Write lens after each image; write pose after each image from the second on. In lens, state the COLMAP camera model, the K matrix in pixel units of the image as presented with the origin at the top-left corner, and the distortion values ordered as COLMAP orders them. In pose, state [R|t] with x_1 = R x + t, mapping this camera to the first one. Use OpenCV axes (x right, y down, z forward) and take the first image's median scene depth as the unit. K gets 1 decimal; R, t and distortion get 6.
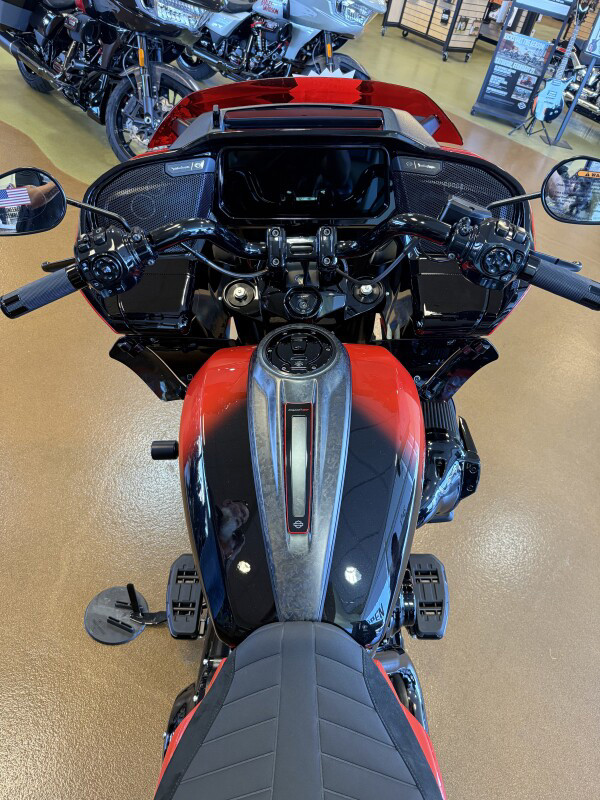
lens RADIAL K [[559.3, 0, 302.0], [0, 559.3, 404.3], [0, 0, 1]] dist [0.058942, -0.077059]
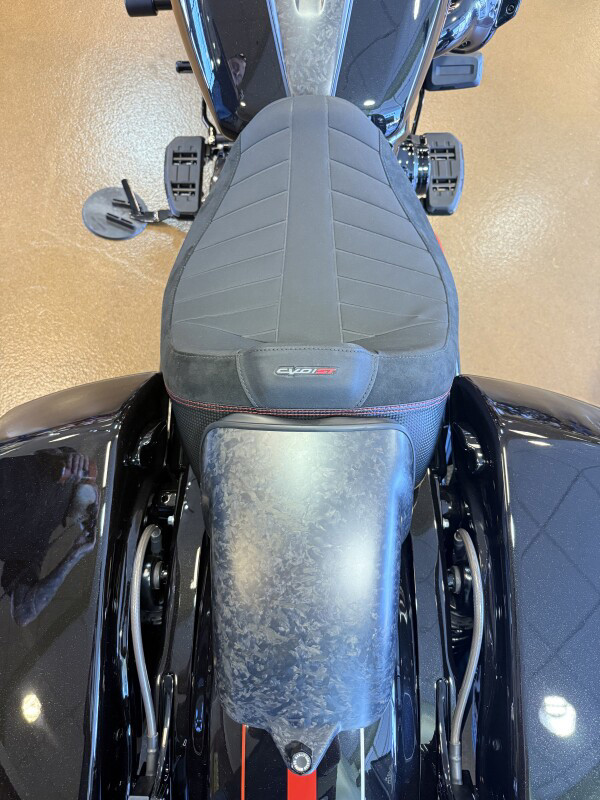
lens RADIAL K [[559.3, 0, 302.0], [0, 559.3, 404.3], [0, 0, 1]] dist [0.058942, -0.077059]
pose [[0.999987, -0.004298, 0.002648, -0.014490], [0.002658, 0.894229, 0.447602, 0.265831], [-0.004292, -0.447589, 0.894229, -0.011860]]
